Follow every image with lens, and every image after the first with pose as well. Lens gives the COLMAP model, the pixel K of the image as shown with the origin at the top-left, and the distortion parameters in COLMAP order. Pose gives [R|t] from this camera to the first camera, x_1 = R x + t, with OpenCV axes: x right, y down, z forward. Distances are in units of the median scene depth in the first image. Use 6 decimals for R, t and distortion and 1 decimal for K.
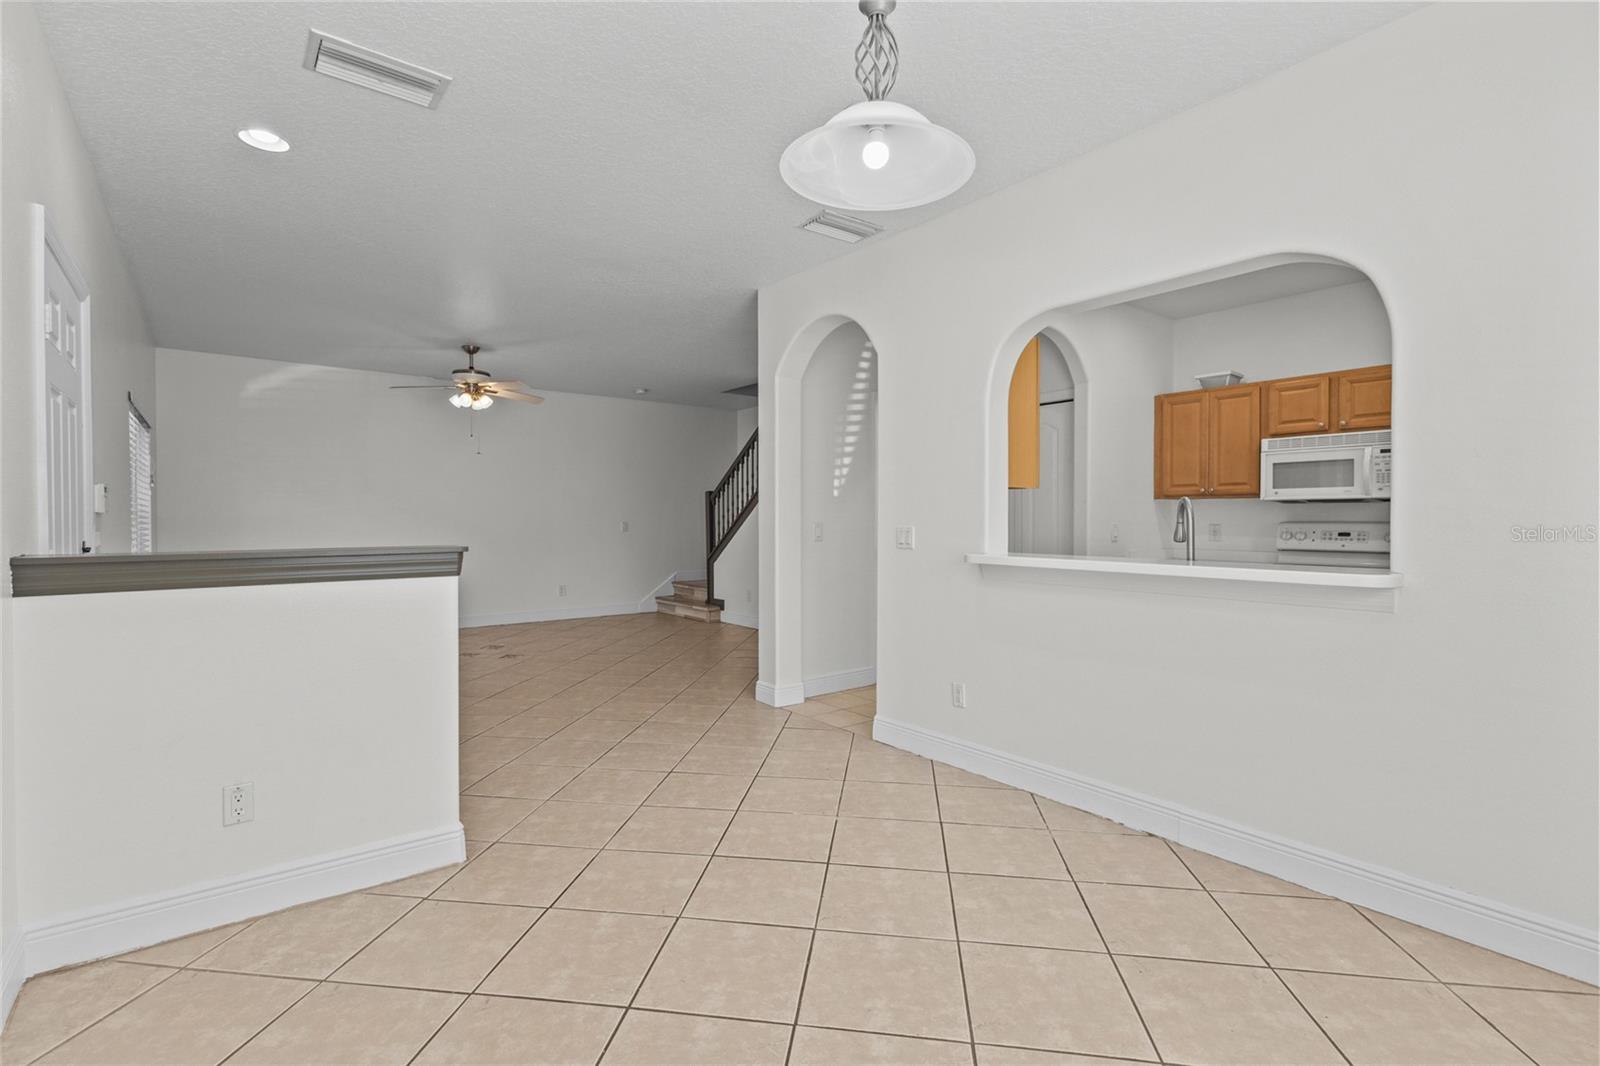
lens RADIAL K [[737.0, 0, 795.4], [0, 737.0, 528.7], [0, 0, 1]] dist [0.004775, 0.000885]
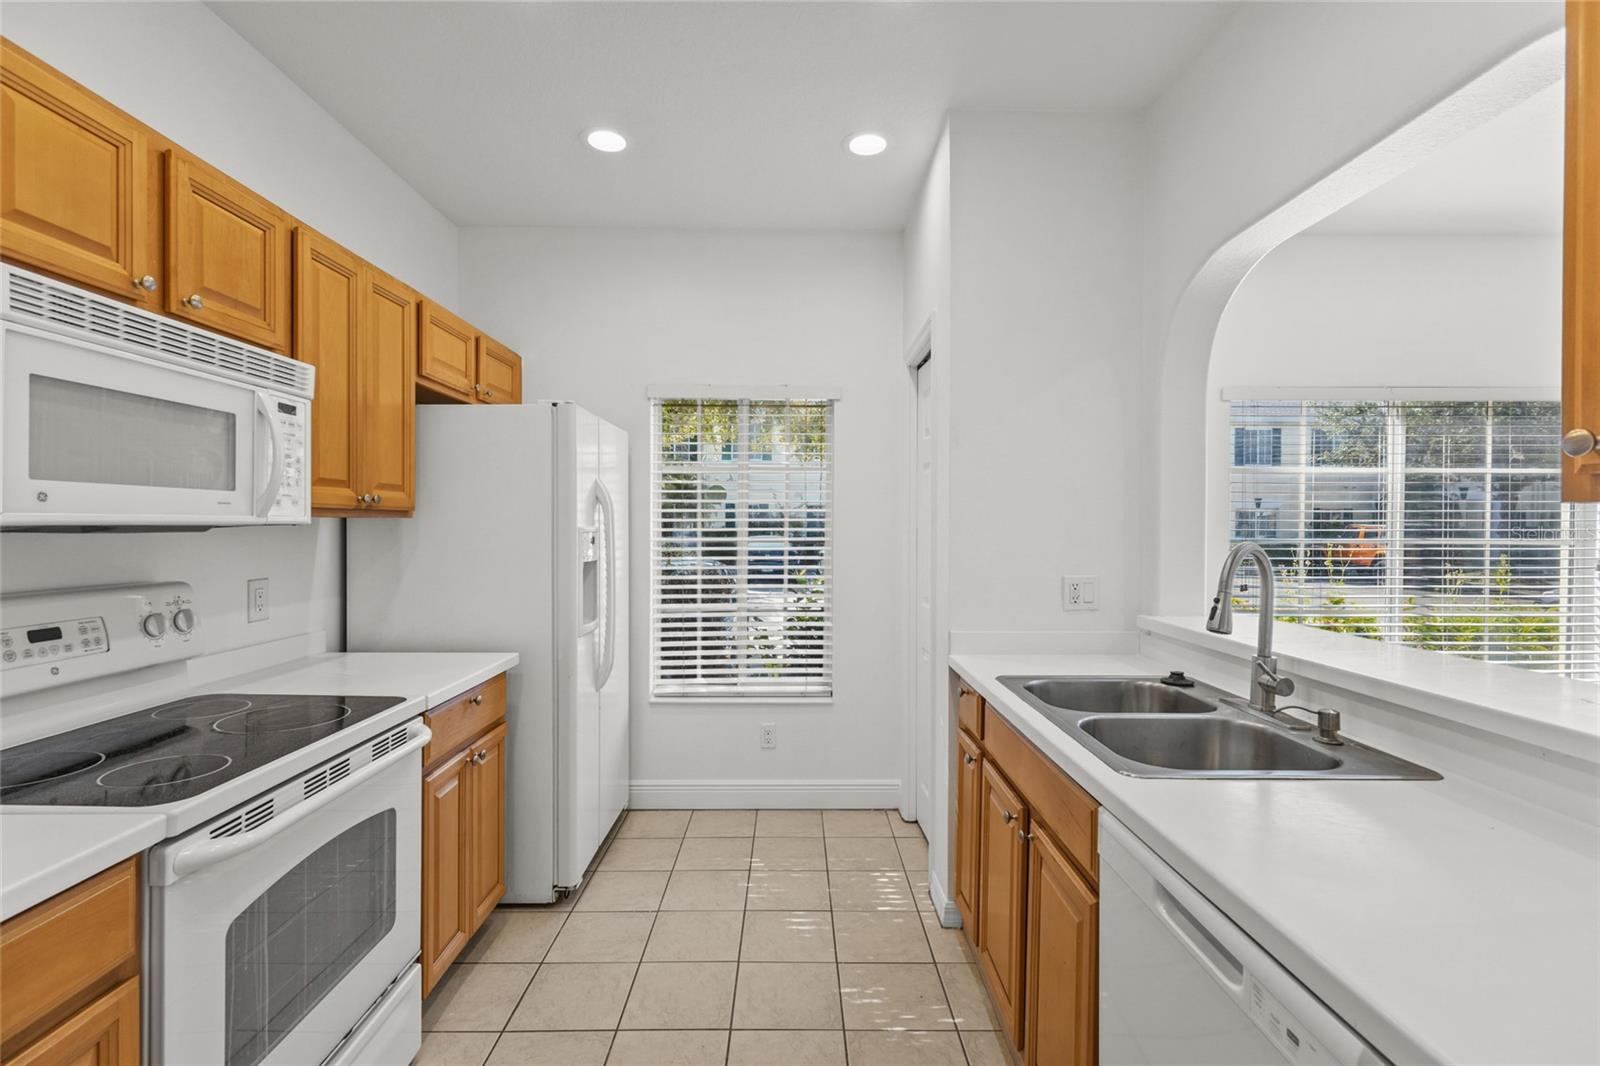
lens RADIAL K [[737.0, 0, 795.4], [0, 737.0, 528.7], [0, 0, 1]] dist [0.004775, 0.000885]
pose [[-0.793294, -0.005012, 0.608818, 0.295795], [0.005864, 0.999857, 0.015872, -0.039727], [-0.608810, 0.016161, -0.793151, 1.038833]]
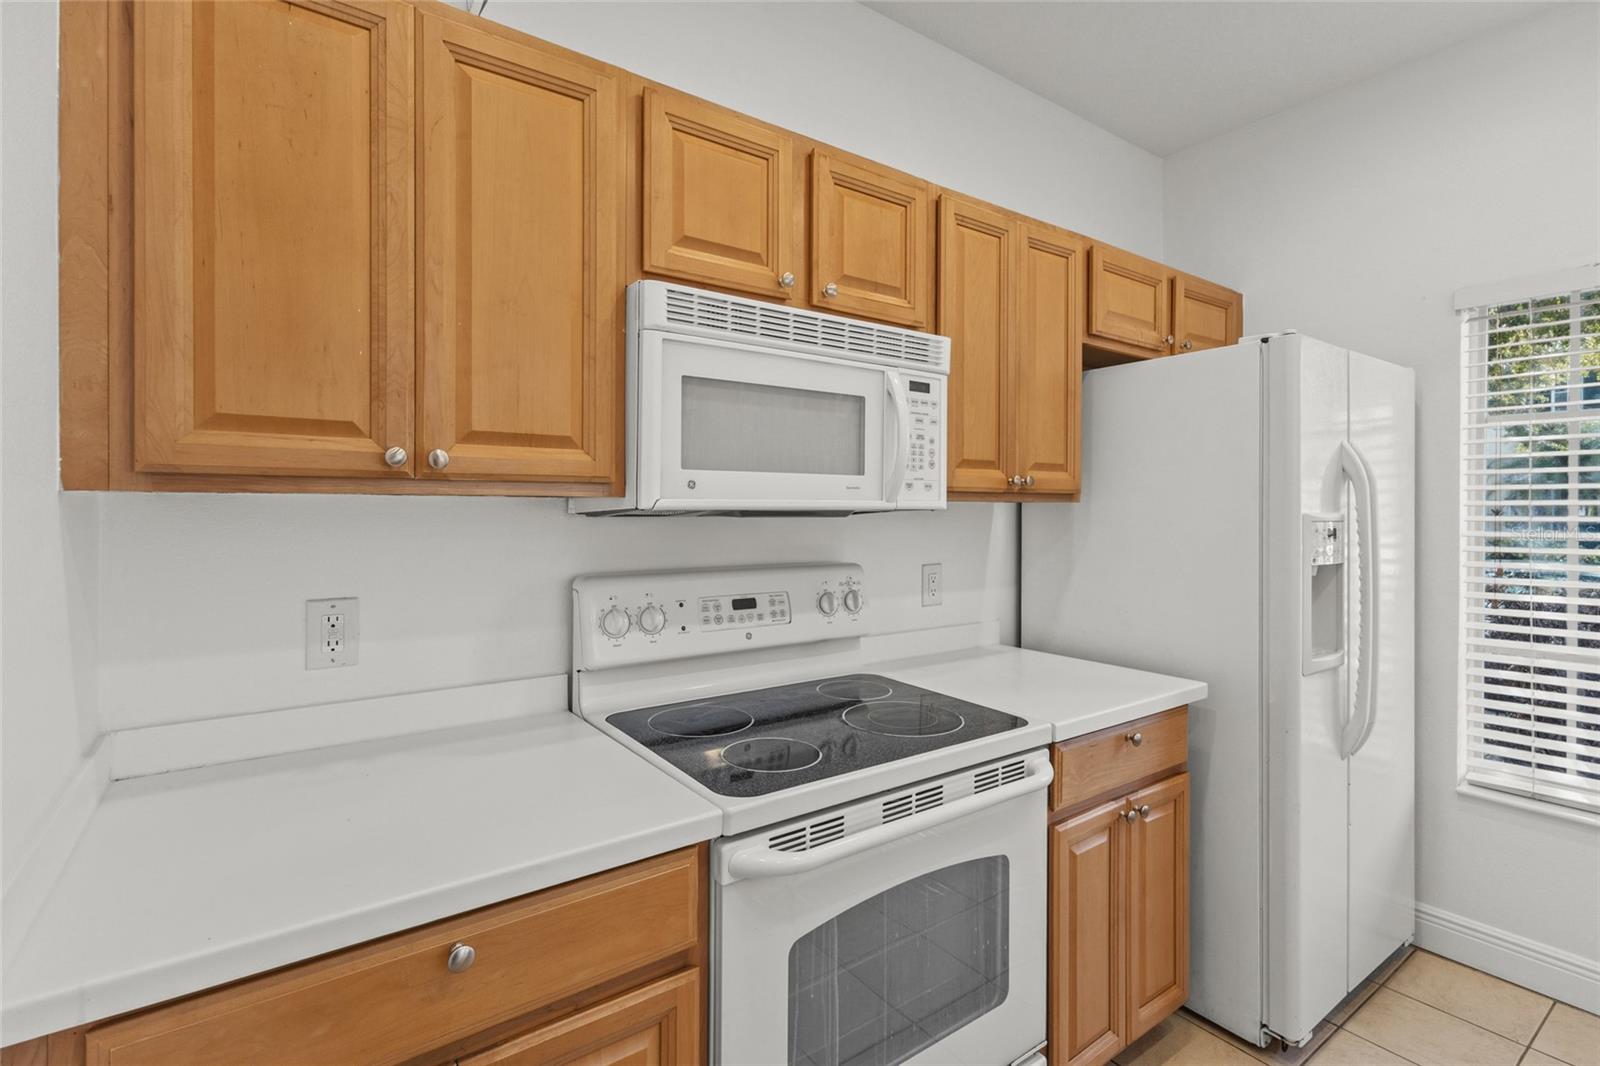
lens RADIAL K [[743.6, 0, 797.6], [0, 743.6, 512.2], [0, 0, 1]] dist [0.002931, 0.002086]
pose [[0.039389, -0.003431, 0.999218, 0.369977], [0.011327, 0.999931, 0.002987, -0.037967], [-0.999160, 0.011200, 0.039425, 0.944242]]
